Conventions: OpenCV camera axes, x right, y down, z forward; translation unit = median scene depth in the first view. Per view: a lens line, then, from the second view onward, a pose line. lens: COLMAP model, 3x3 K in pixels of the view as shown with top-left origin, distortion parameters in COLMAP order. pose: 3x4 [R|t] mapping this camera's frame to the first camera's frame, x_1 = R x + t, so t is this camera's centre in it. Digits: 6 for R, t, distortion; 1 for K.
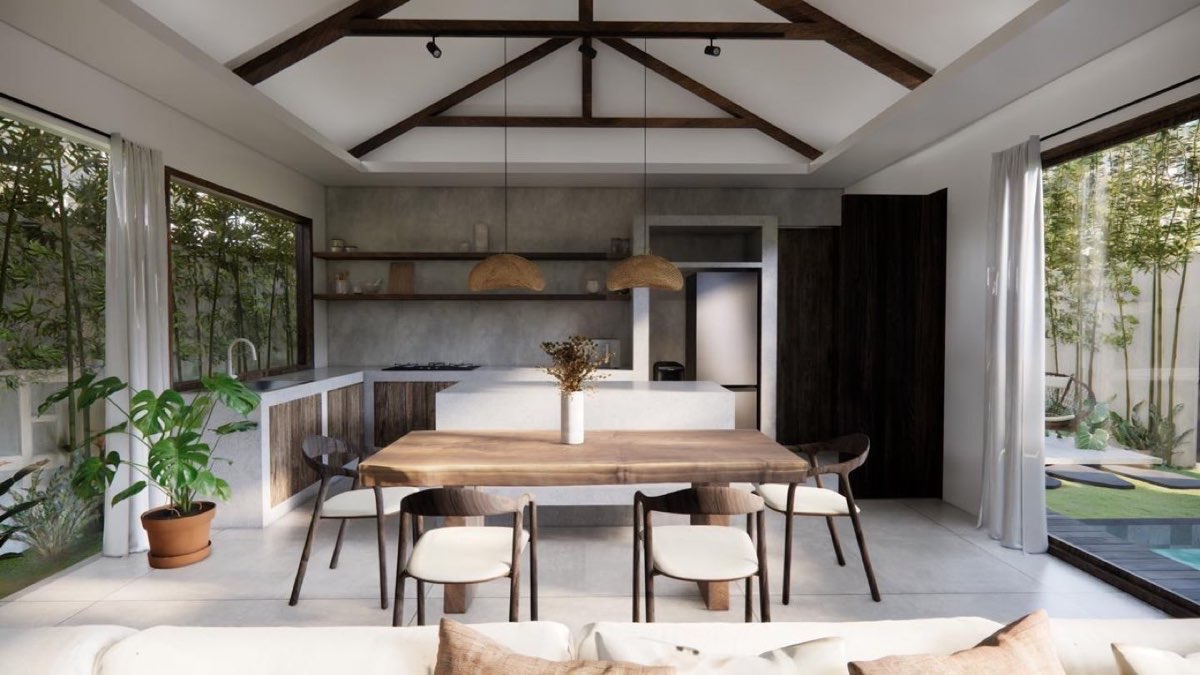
lens RADIAL K [[602.6, 0, 600.0], [0, 602.6, 337.5], [0, 0, 1]] dist [0.002256, 0.000103]
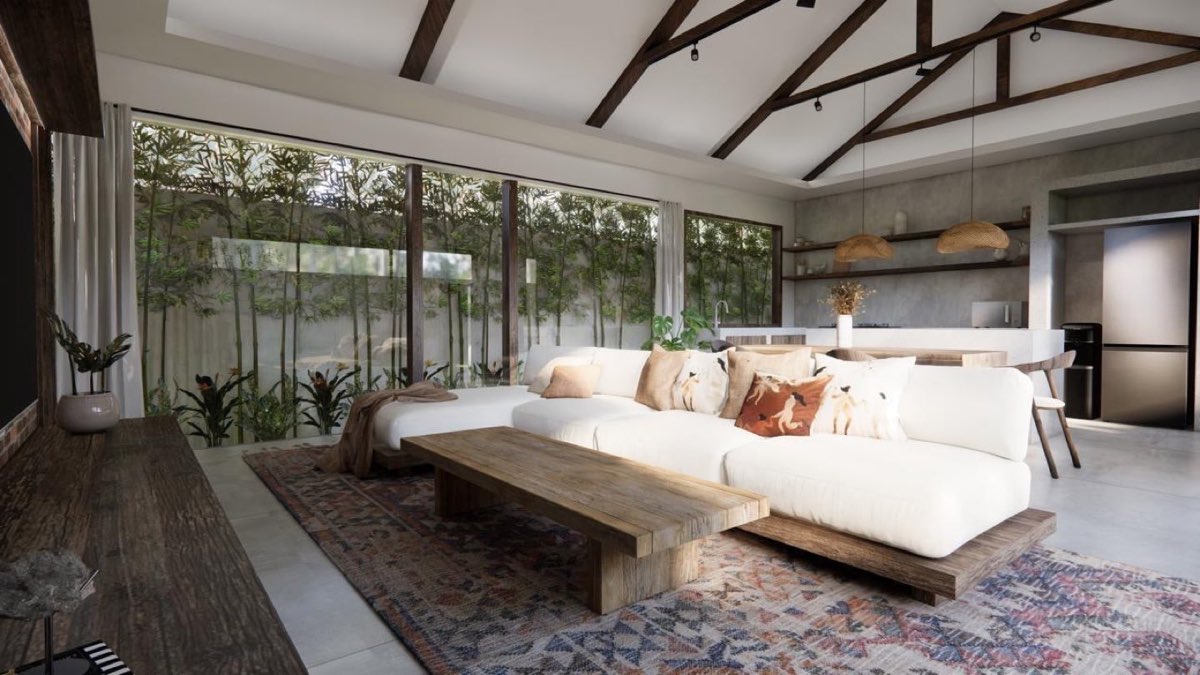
lens RADIAL K [[602.6, 0, 600.0], [0, 602.6, 337.5], [0, 0, 1]] dist [0.002256, 0.000103]
pose [[0.601394, 0.017015, -0.798771, 0.434579], [-0.022527, 0.999737, 0.004335, 0.080364], [0.798635, 0.015387, 0.601619, -0.244688]]
